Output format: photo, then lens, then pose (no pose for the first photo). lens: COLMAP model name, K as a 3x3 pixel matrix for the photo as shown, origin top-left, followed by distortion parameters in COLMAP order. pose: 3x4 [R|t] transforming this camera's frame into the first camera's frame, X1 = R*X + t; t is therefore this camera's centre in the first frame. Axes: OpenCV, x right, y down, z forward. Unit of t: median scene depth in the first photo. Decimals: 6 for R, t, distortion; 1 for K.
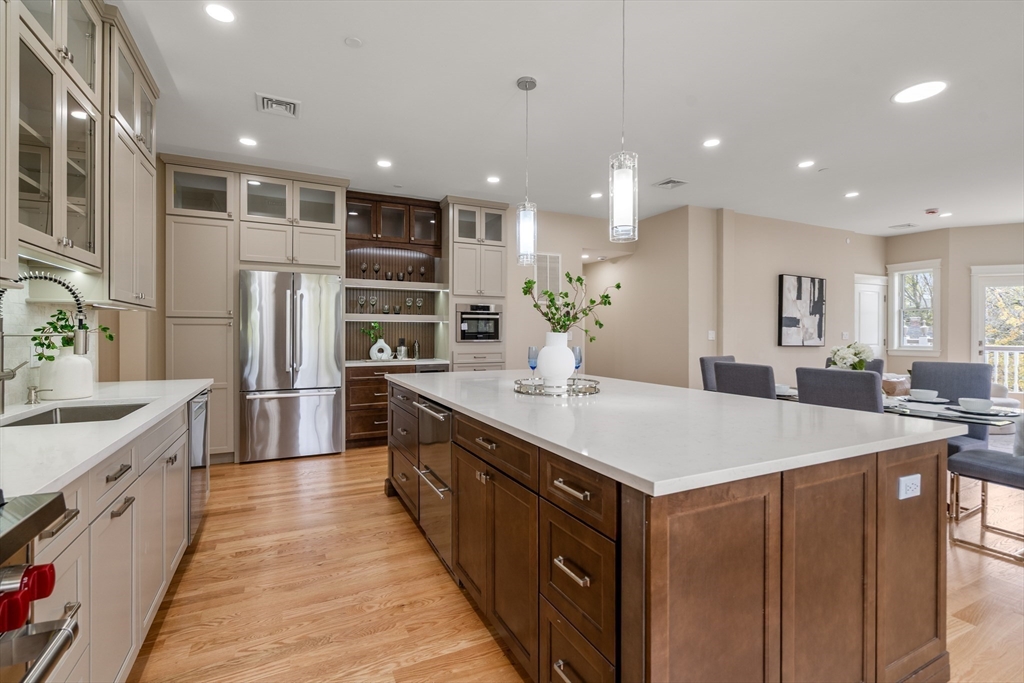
lens RADIAL K [[462.6, 0, 511.1], [0, 462.6, 338.1], [0, 0, 1]] dist [0.003936, 0.001384]
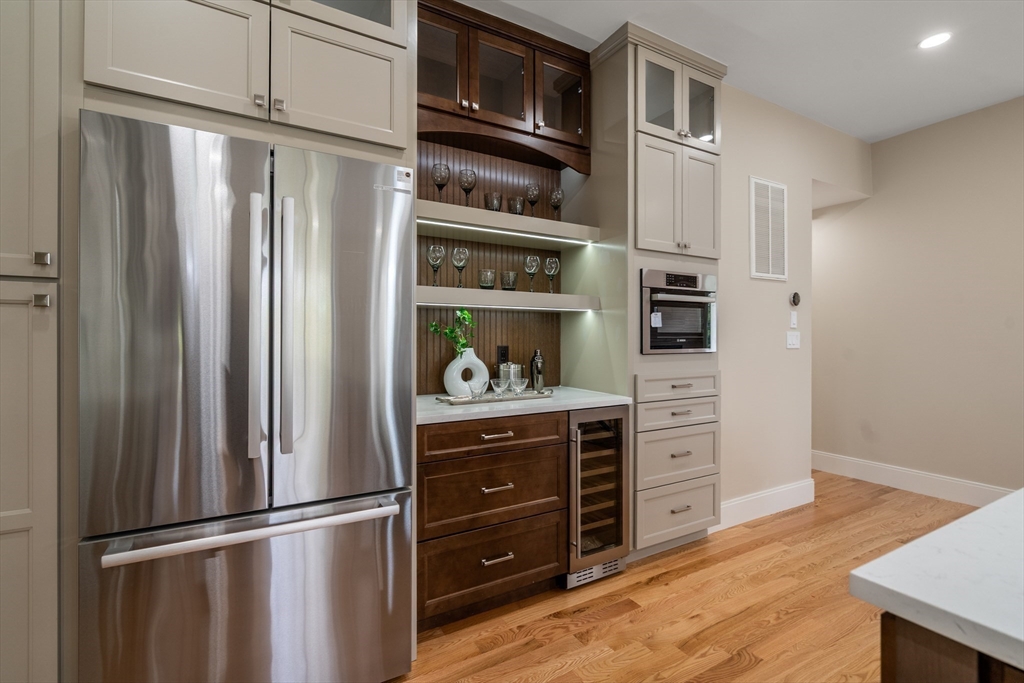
lens RADIAL K [[462.6, 0, 513.3], [0, 462.6, 339.4], [0, 0, 1]] dist [0.003936, 0.001384]
pose [[0.997677, 0.000643, 0.068117, -0.268121], [-0.000499, 0.999998, -0.002129, -0.004907], [-0.068119, 0.002090, 0.997675, 0.550562]]
